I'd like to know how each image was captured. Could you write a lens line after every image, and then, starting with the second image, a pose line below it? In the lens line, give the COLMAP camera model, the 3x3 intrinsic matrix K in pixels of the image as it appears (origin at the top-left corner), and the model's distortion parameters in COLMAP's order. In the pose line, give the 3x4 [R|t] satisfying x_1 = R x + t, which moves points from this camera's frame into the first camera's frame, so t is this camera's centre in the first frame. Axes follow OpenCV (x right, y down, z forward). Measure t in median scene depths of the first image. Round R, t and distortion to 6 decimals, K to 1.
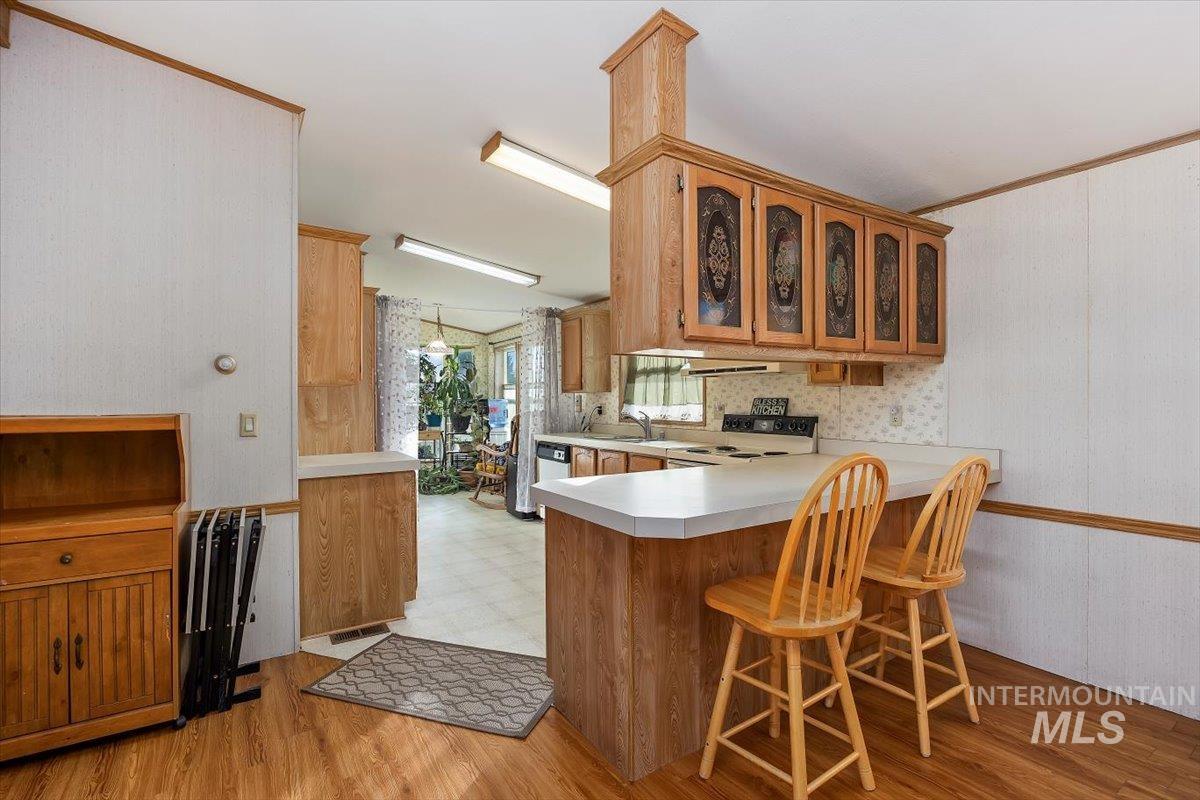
lens RADIAL K [[549.4, 0, 617.9], [0, 549.4, 406.3], [0, 0, 1]] dist [-0.012778, 0.000200]
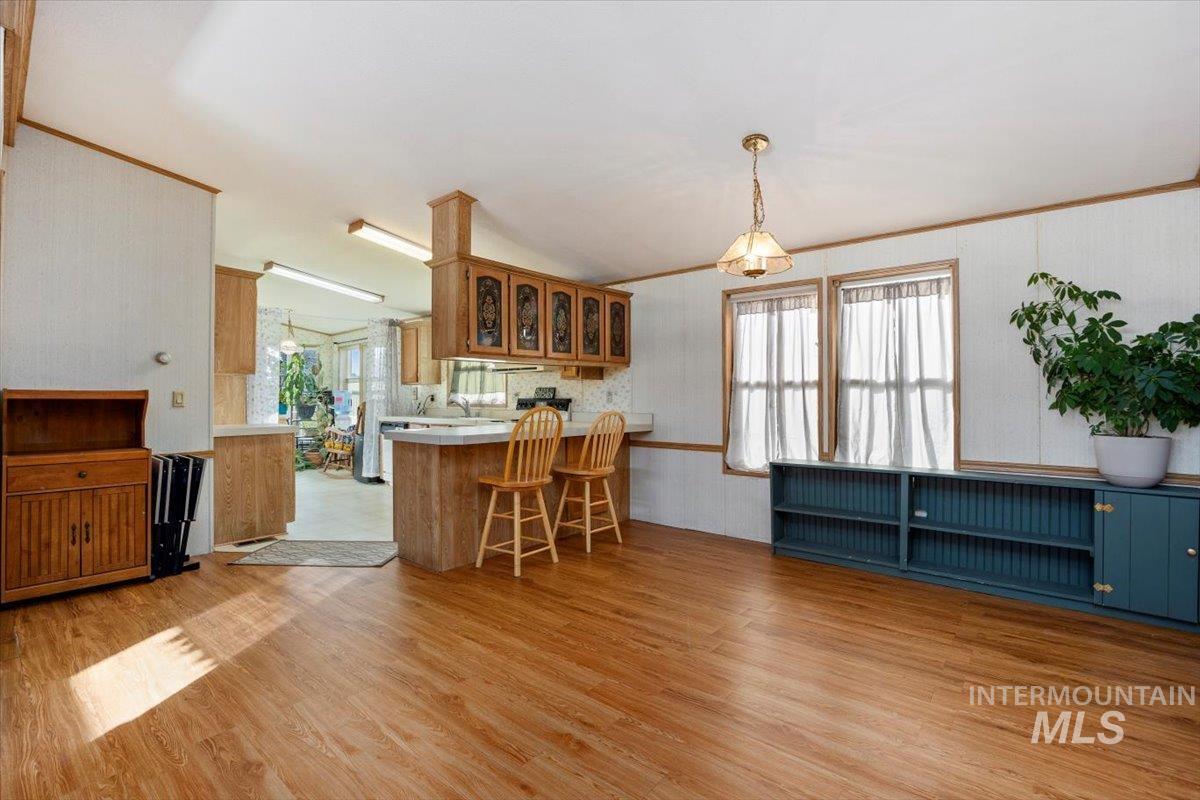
lens RADIAL K [[520.3, 0, 620.0], [0, 520.3, 397.5], [0, 0, 1]] dist [-0.017828, 0.003244]
pose [[0.955049, 0.003668, 0.296427, 0.042148], [0.000131, 0.999918, -0.012795, 0.032954], [-0.296449, 0.012258, 0.954970, -0.486752]]
